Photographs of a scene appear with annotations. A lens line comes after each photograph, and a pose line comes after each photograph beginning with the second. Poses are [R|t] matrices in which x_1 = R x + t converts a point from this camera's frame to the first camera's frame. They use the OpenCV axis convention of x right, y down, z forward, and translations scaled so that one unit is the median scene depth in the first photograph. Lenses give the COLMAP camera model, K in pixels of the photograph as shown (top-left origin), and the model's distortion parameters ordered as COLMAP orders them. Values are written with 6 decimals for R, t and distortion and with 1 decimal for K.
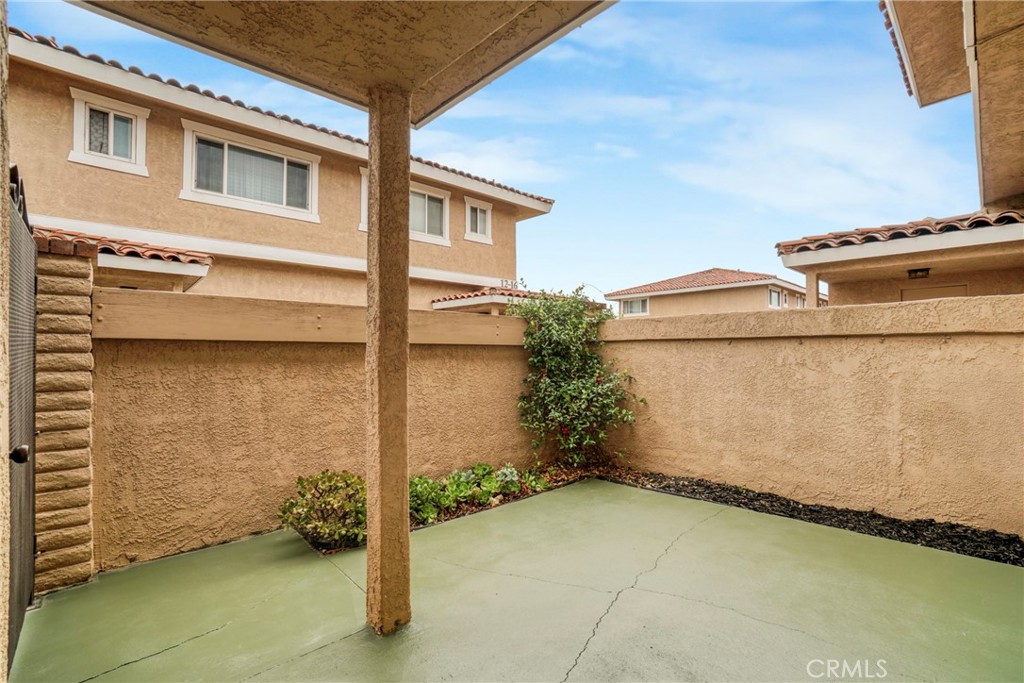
lens RADIAL K [[460.7, 0, 506.7], [0, 460.7, 345.5], [0, 0, 1]] dist [-0.028187, 0.005925]
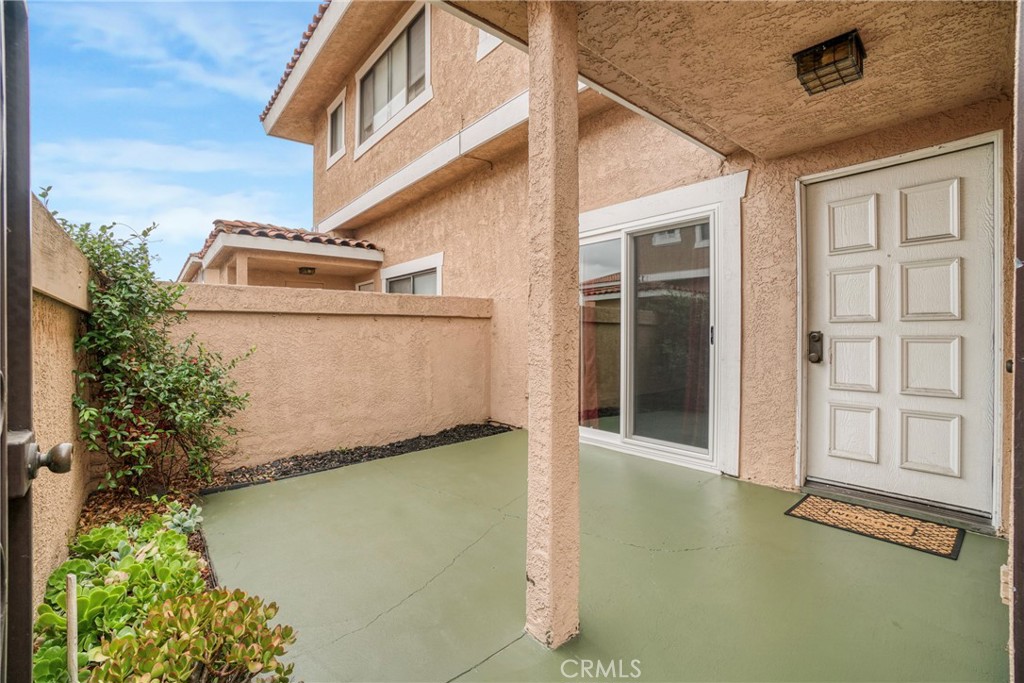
lens RADIAL K [[460.7, 0, 505.6], [0, 460.7, 336.4], [0, 0, 1]] dist [-0.028187, 0.005925]
pose [[0.084771, -0.002755, 0.996397, -0.546171], [-0.007799, 0.999964, 0.003428, 0.030578], [-0.996370, -0.008062, 0.084746, 0.500234]]
